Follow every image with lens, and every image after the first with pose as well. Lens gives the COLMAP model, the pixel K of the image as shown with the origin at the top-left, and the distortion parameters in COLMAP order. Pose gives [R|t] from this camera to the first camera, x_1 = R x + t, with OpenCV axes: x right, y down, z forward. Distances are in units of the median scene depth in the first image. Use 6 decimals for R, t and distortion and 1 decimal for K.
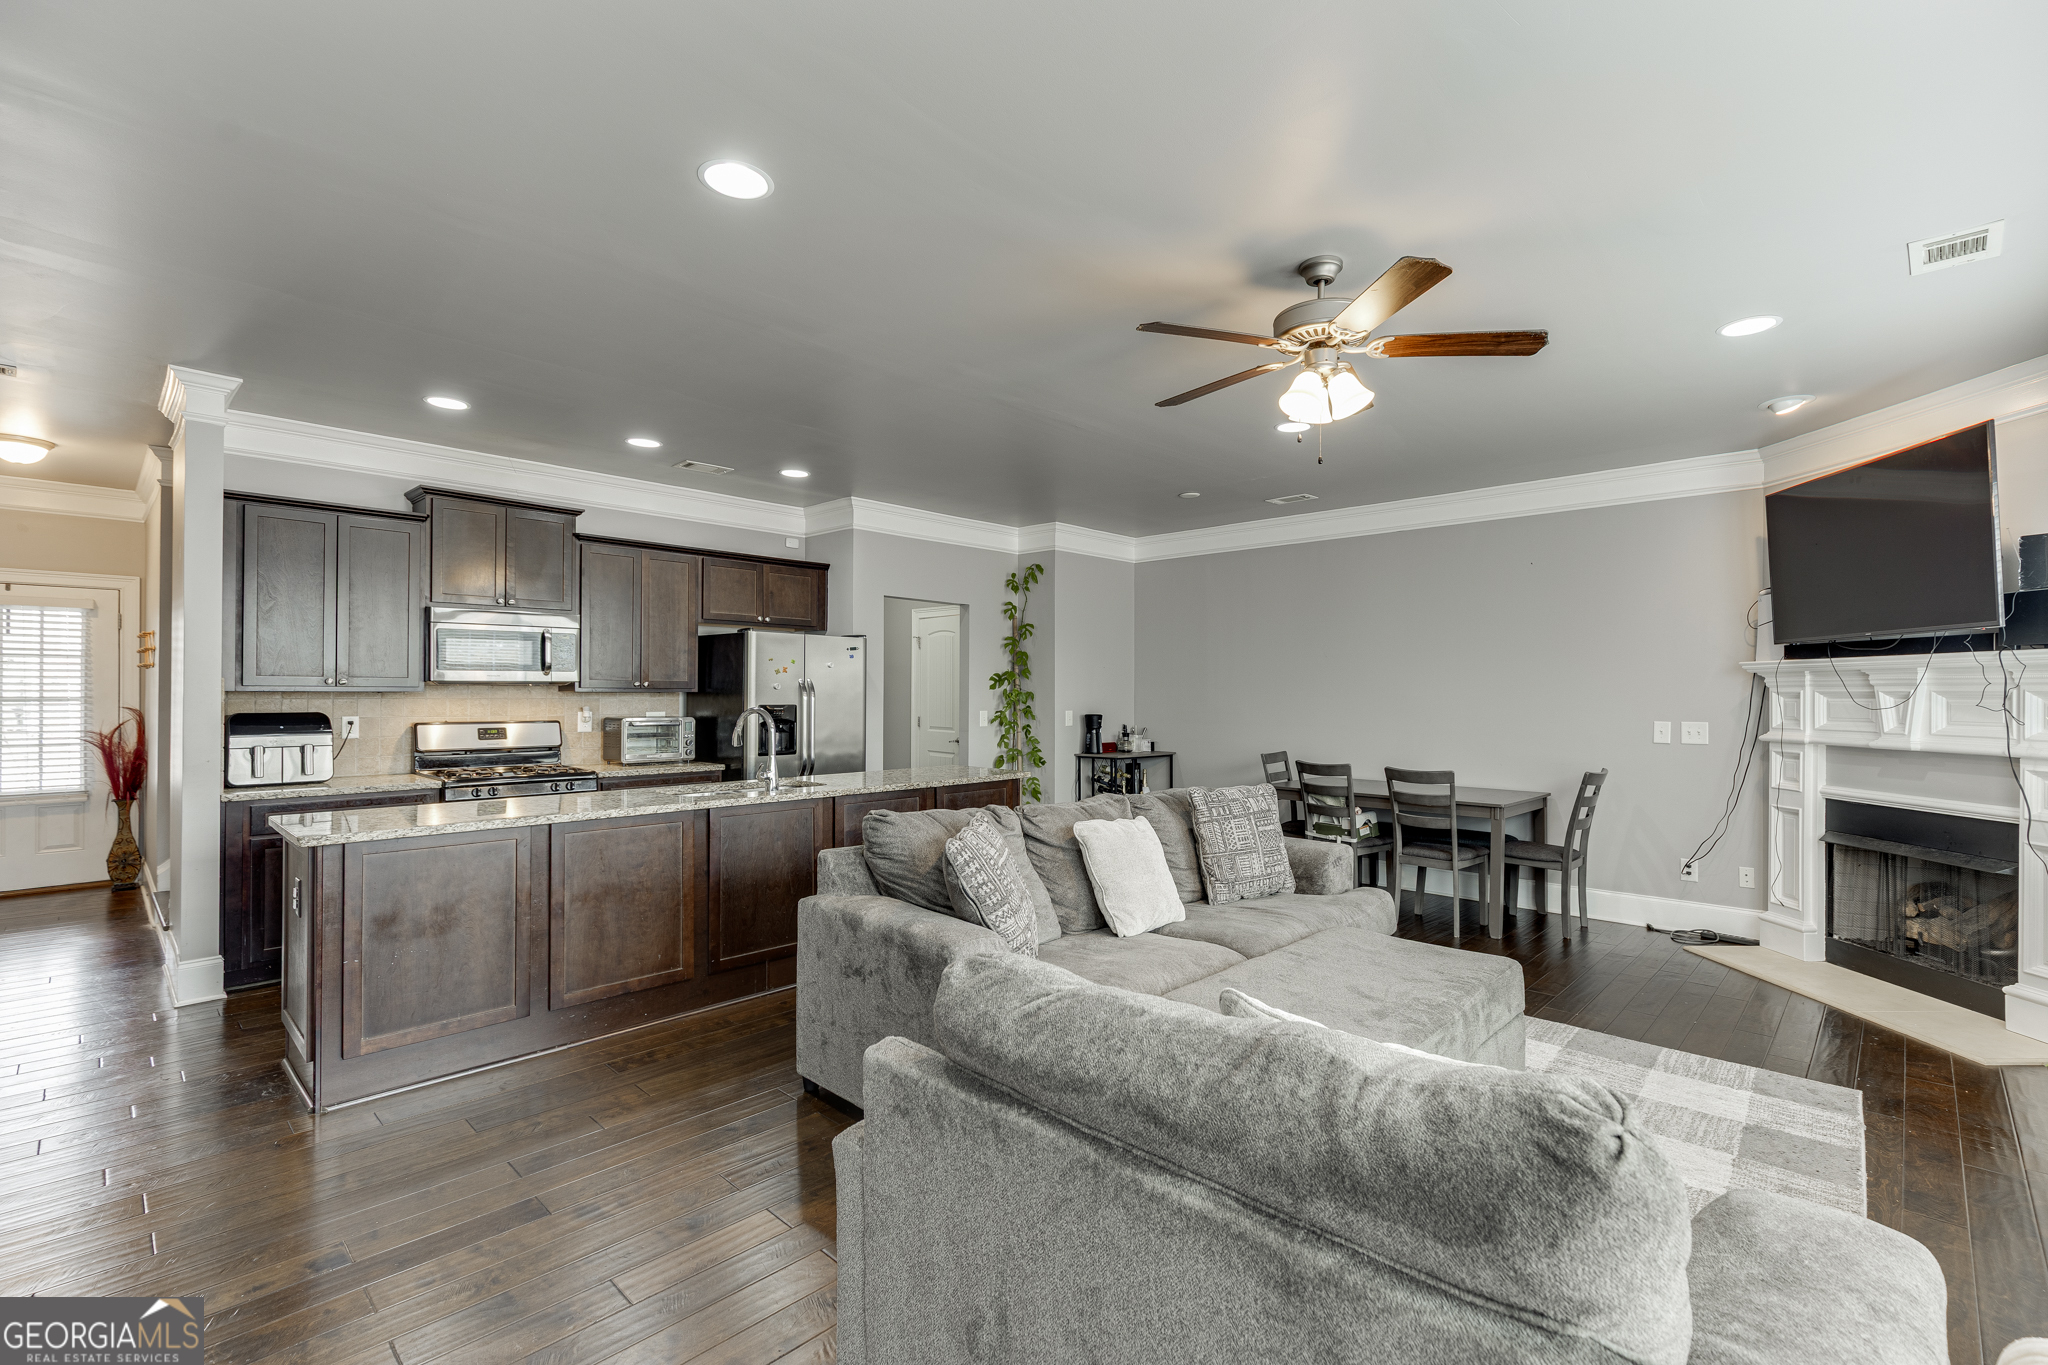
lens RADIAL K [[917.1, 0, 1033.8], [0, 917.1, 689.7], [0, 0, 1]] dist [0.001721, -0.001135]
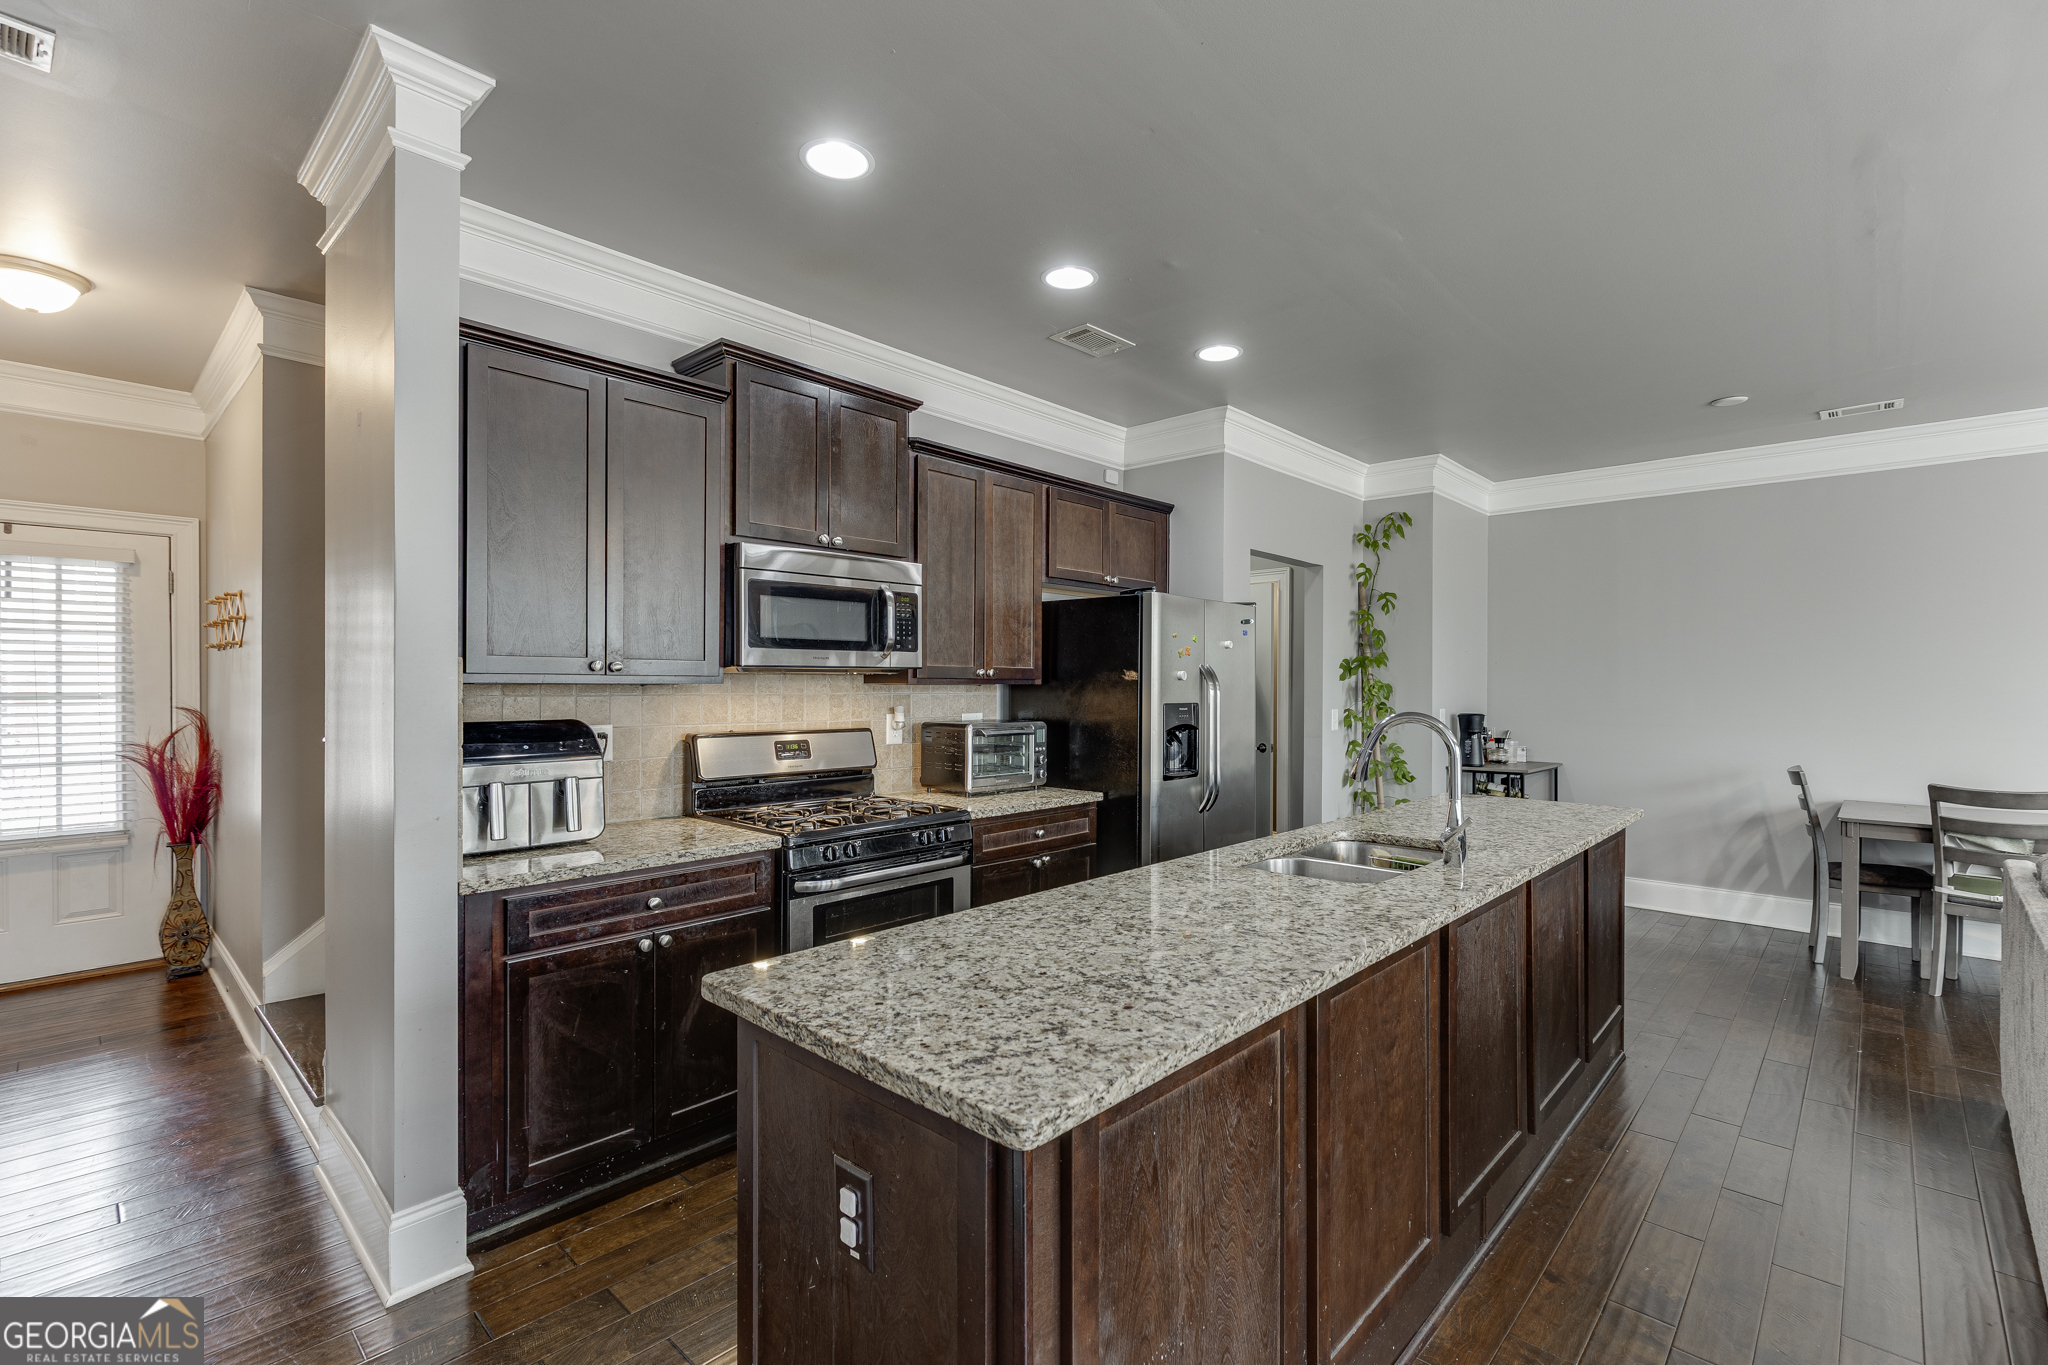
lens RADIAL K [[917.1, 0, 1035.1], [0, 917.1, 691.3], [0, 0, 1]] dist [0.001721, -0.001135]
pose [[0.999872, -0.001313, 0.015963, -0.375532], [0.001158, 0.999952, 0.009711, 0.001053], [-0.015974, -0.009691, 0.999825, 0.314399]]
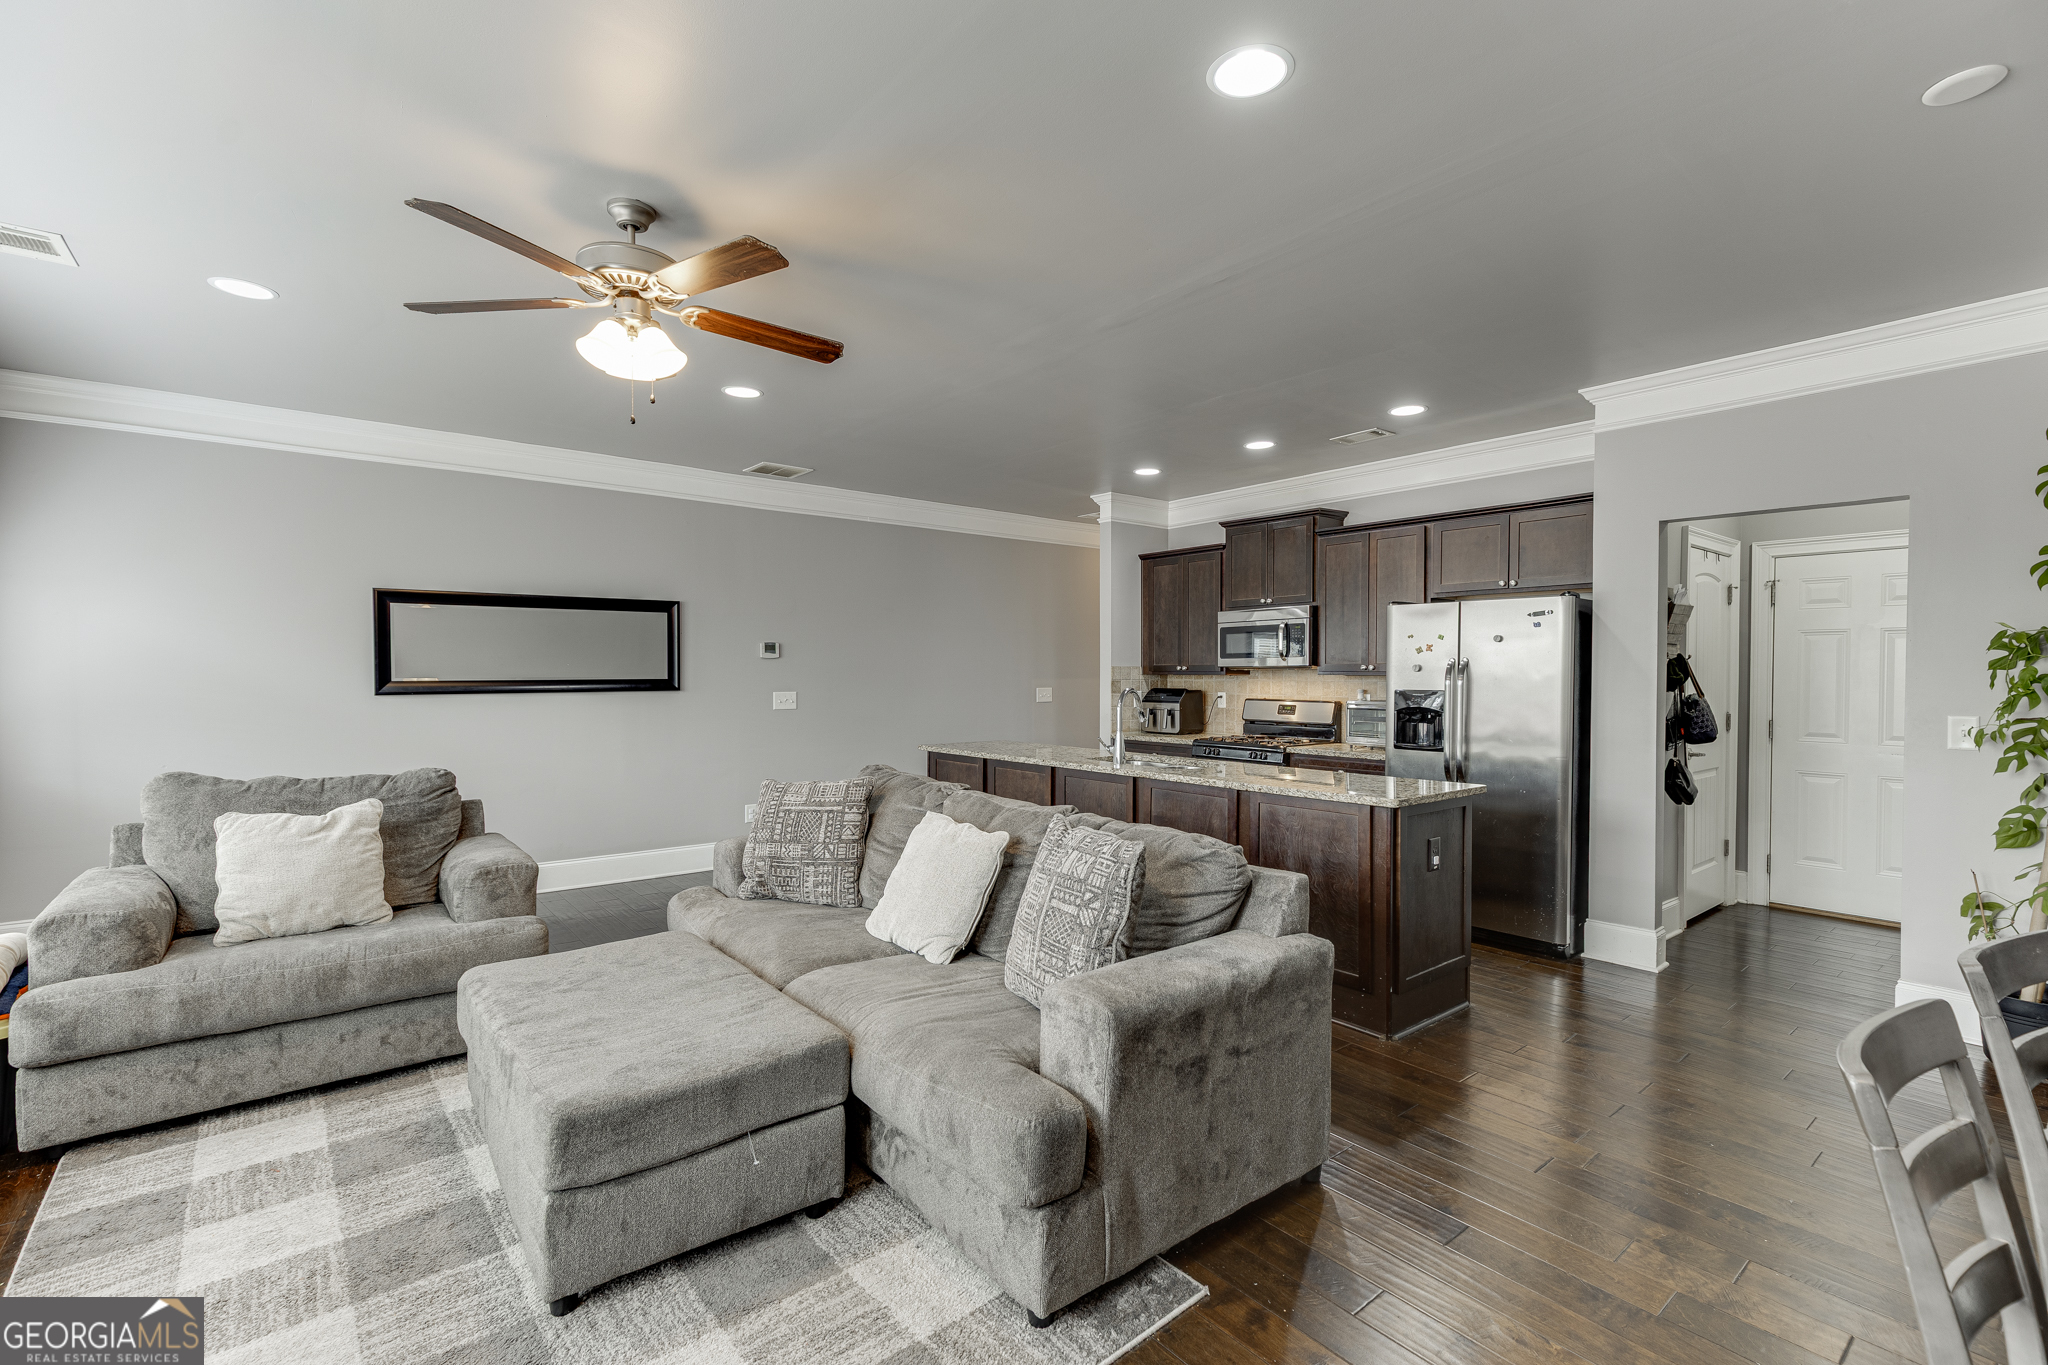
lens RADIAL K [[917.1, 0, 1034.4], [0, 917.1, 692.9], [0, 0, 1]] dist [0.001721, -0.001135]
pose [[-0.151459, 0.016885, -0.988319, 0.564785], [0.000521, 0.999855, 0.017002, 0.004067], [0.988463, 0.002061, -0.151446, 0.740855]]
